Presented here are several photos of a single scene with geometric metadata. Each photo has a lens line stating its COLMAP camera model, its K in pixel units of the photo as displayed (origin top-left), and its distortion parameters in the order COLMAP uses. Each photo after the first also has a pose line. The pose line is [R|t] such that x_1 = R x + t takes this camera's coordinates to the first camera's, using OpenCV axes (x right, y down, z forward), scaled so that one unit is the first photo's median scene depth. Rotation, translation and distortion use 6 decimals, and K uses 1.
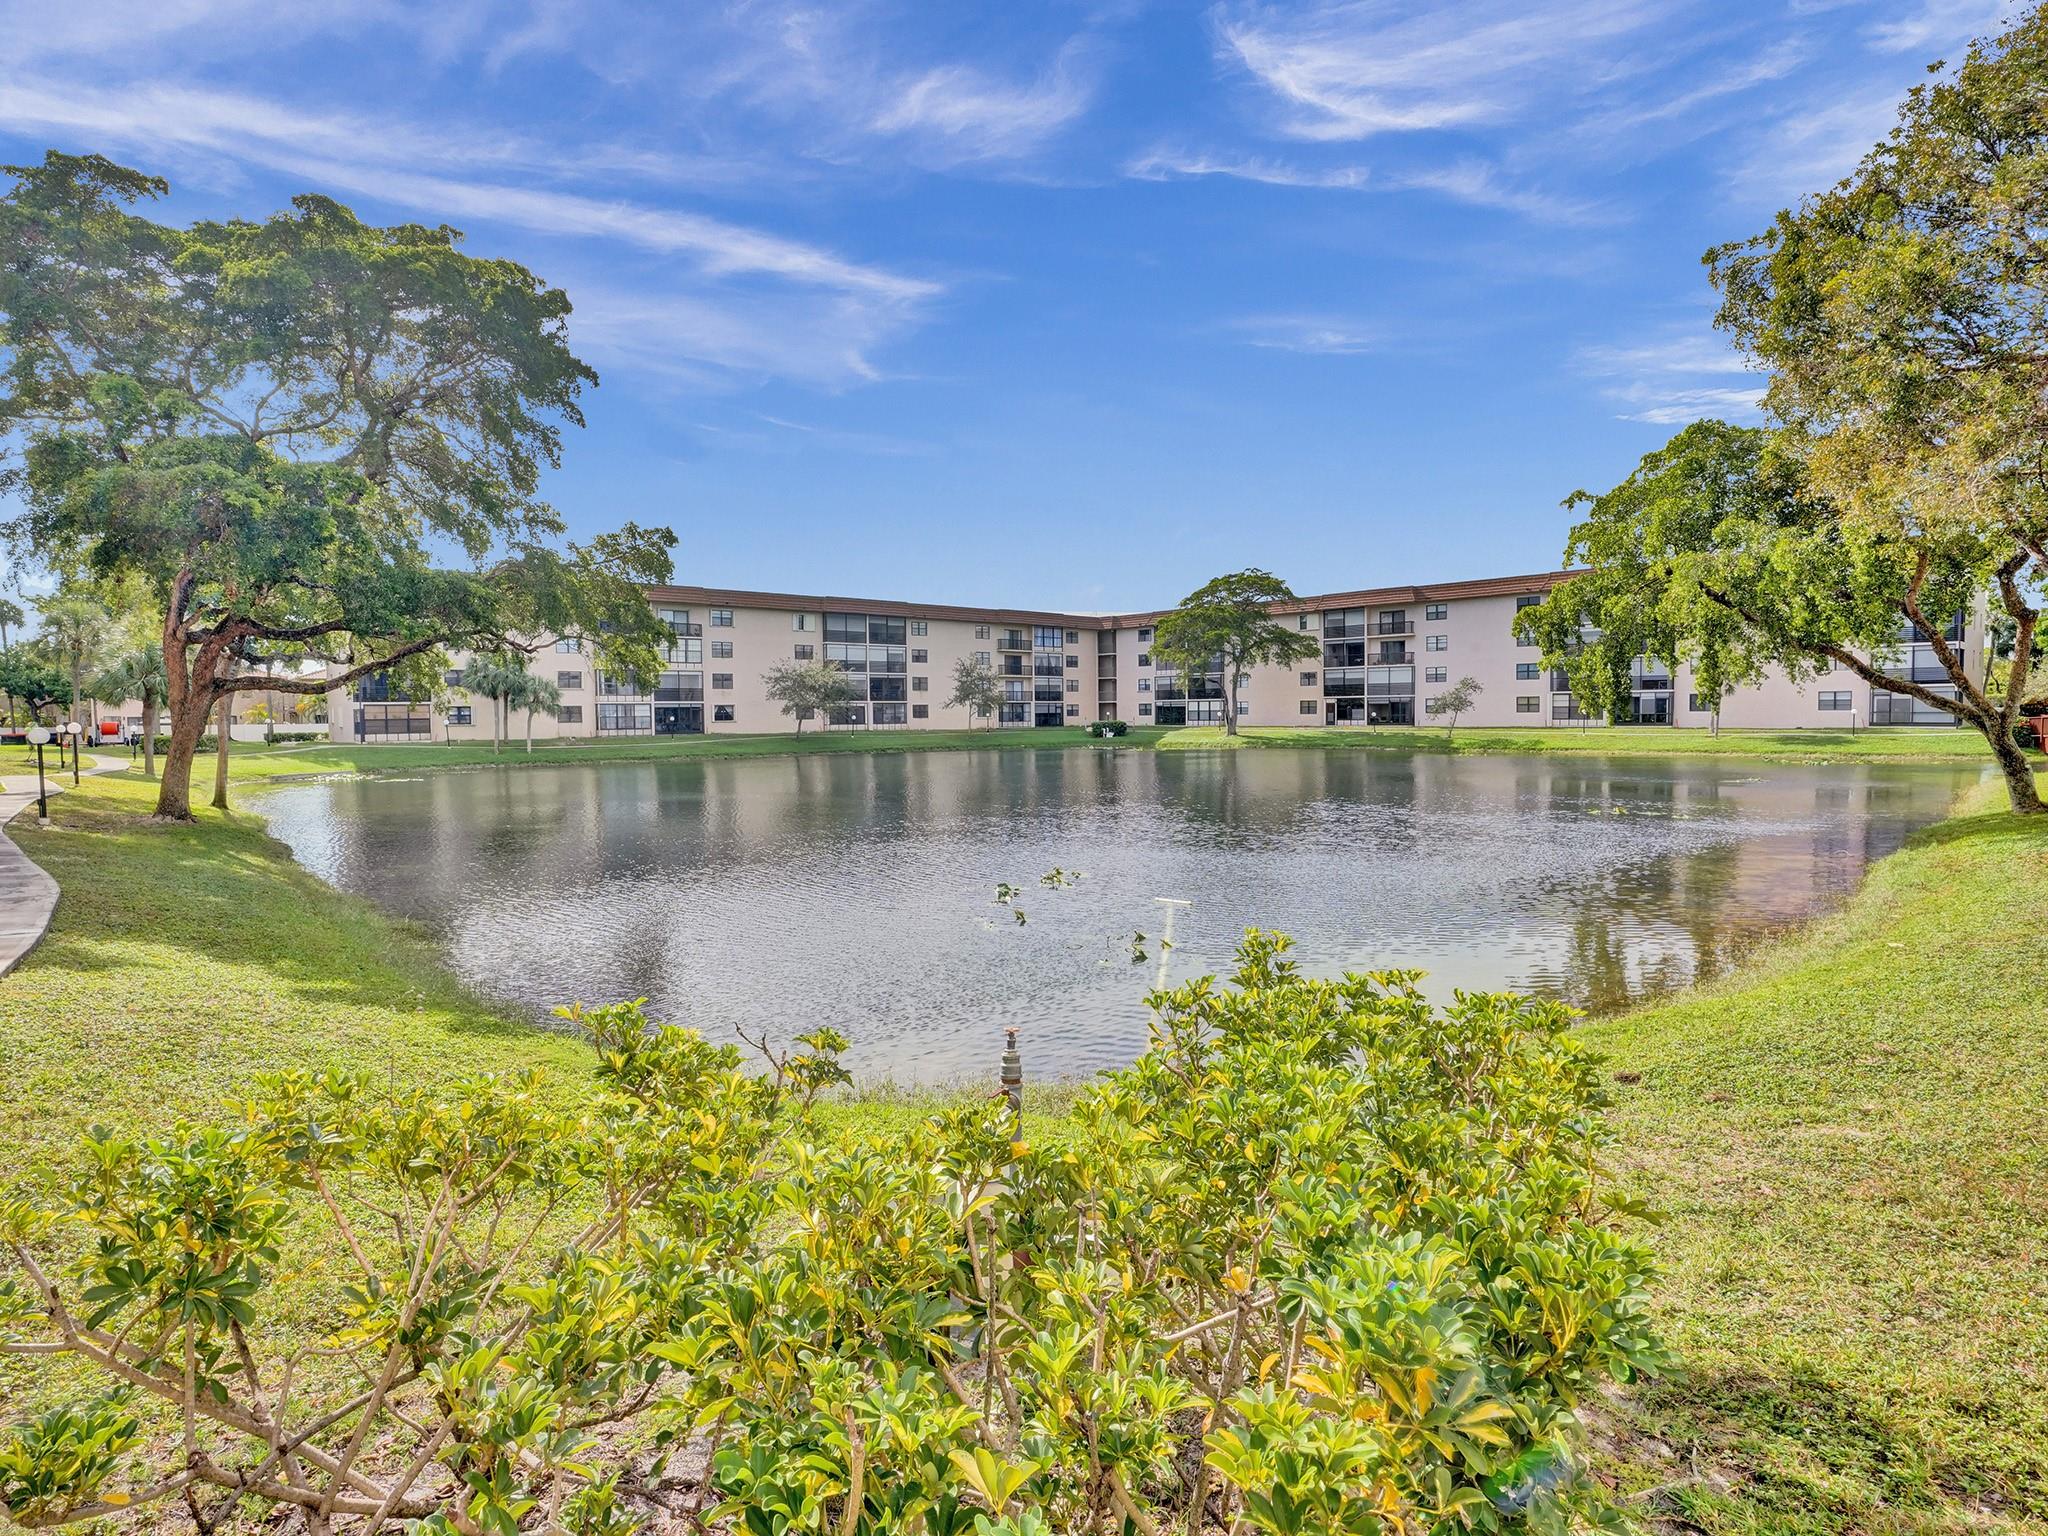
lens RADIAL K [[1059.5, 0, 1028.9], [0, 1059.5, 763.3], [0, 0, 1]] dist [-0.049395, 0.028808]
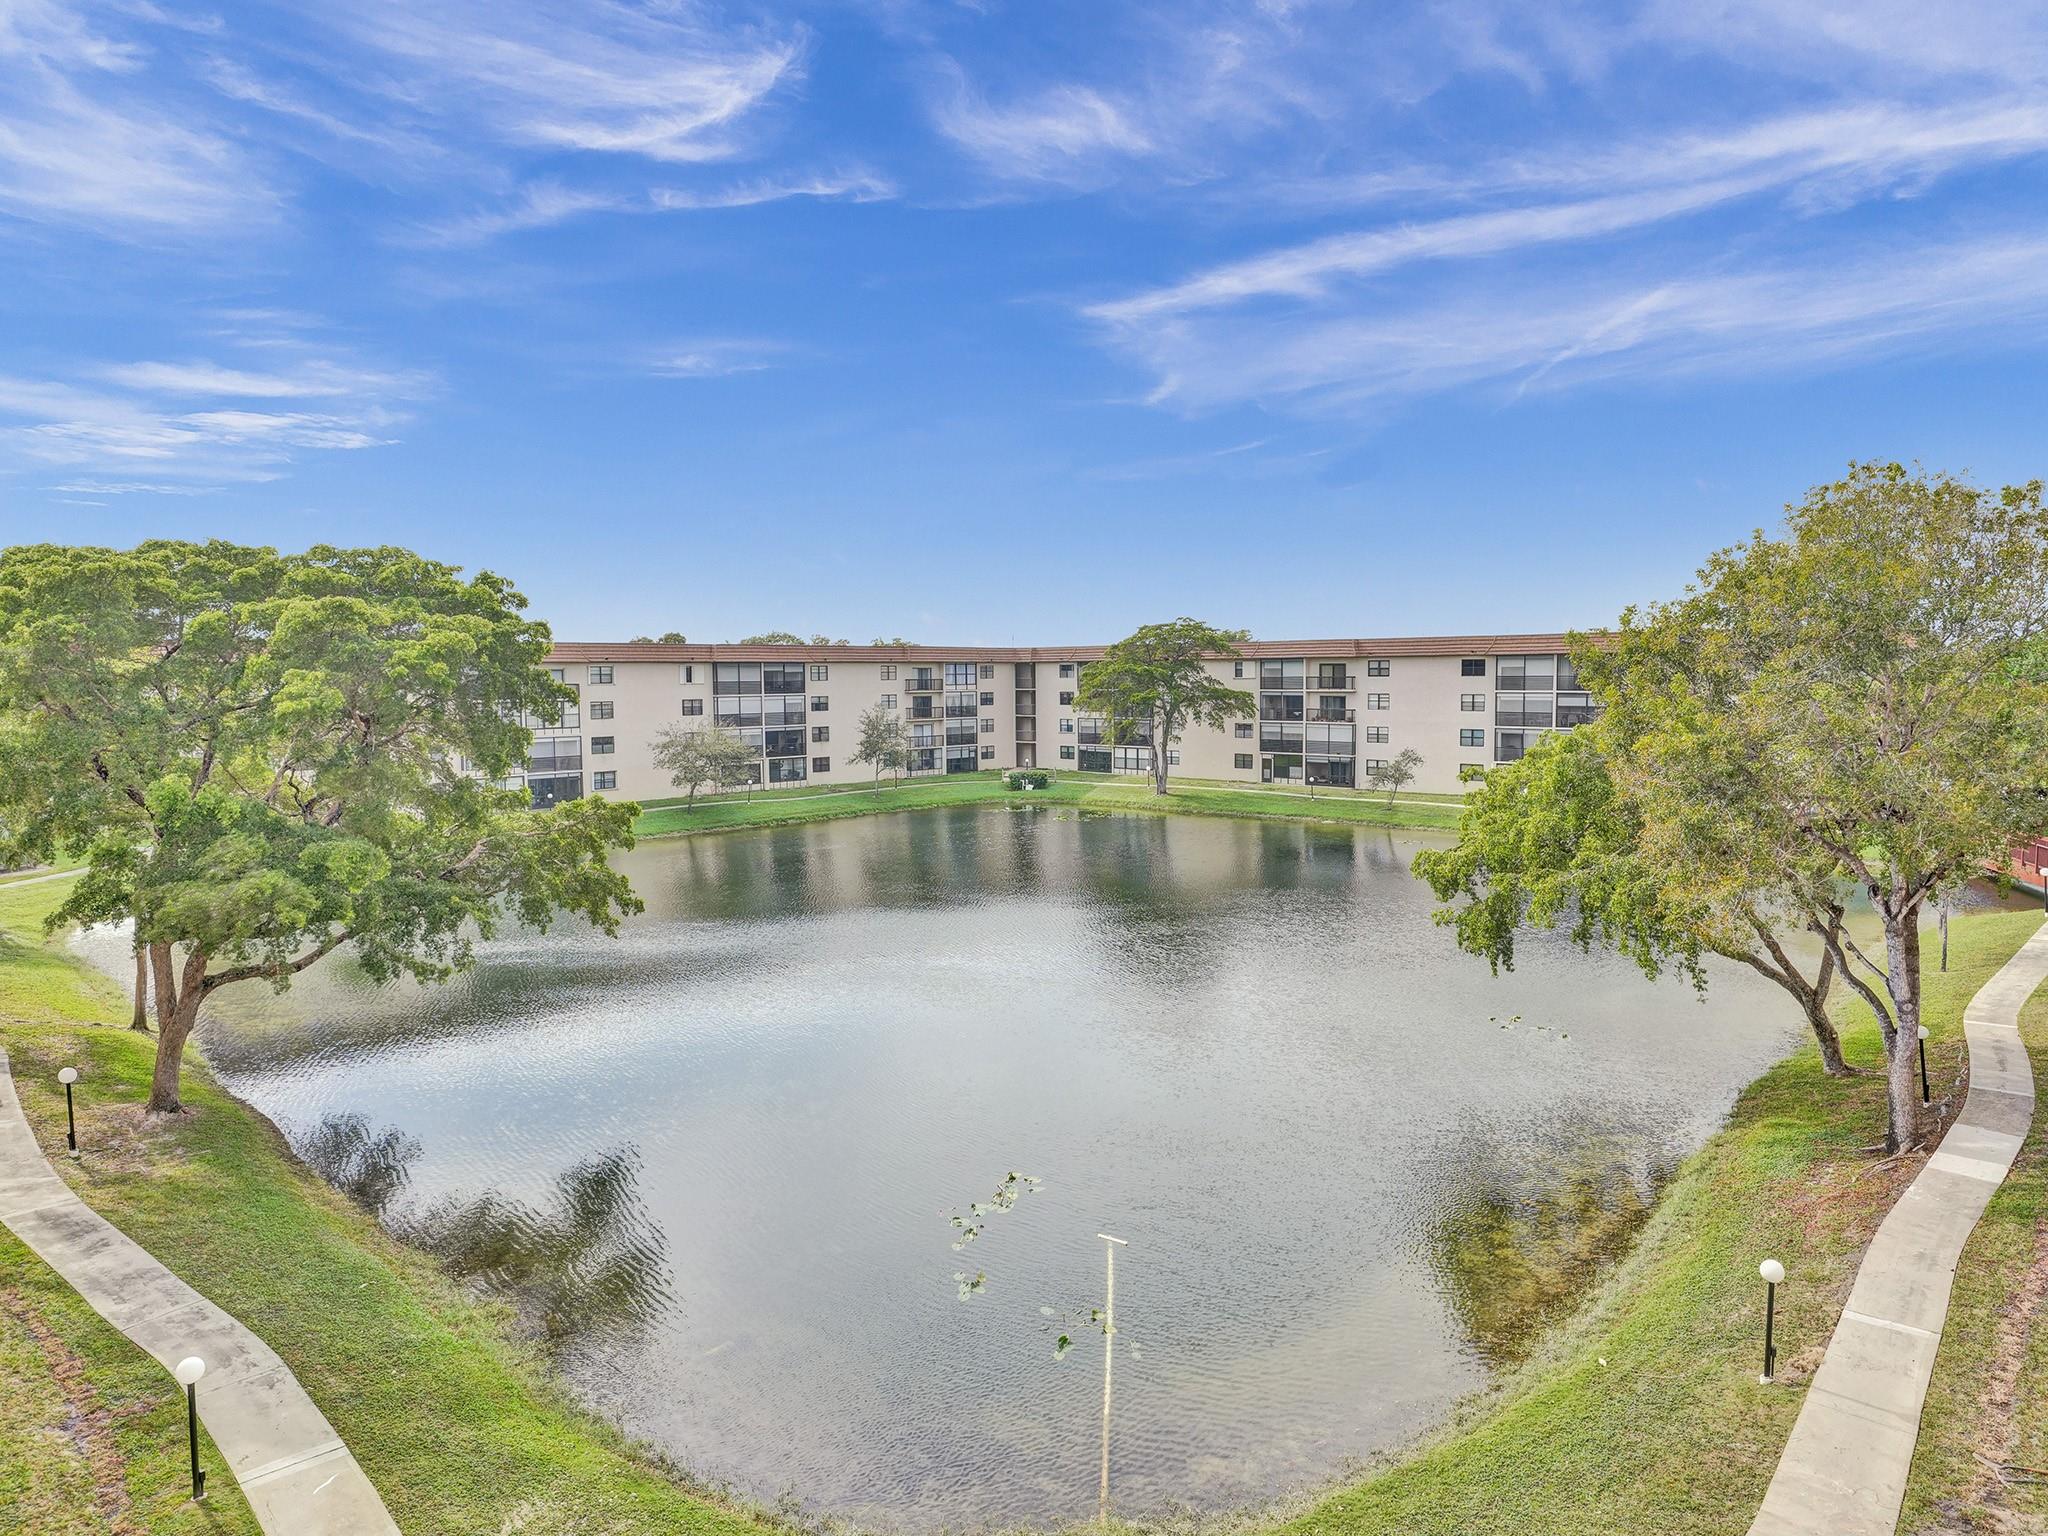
lens RADIAL K [[1238.0, 0, 1019.4], [0, 1238.0, 756.8], [0, 0, 1]] dist [-0.019446, 0.001172]
pose [[0.997197, -0.001949, 0.074792, -0.012880], [0.000643, 0.999847, 0.017480, -0.077074], [-0.074815, -0.017382, 0.997046, -0.069268]]
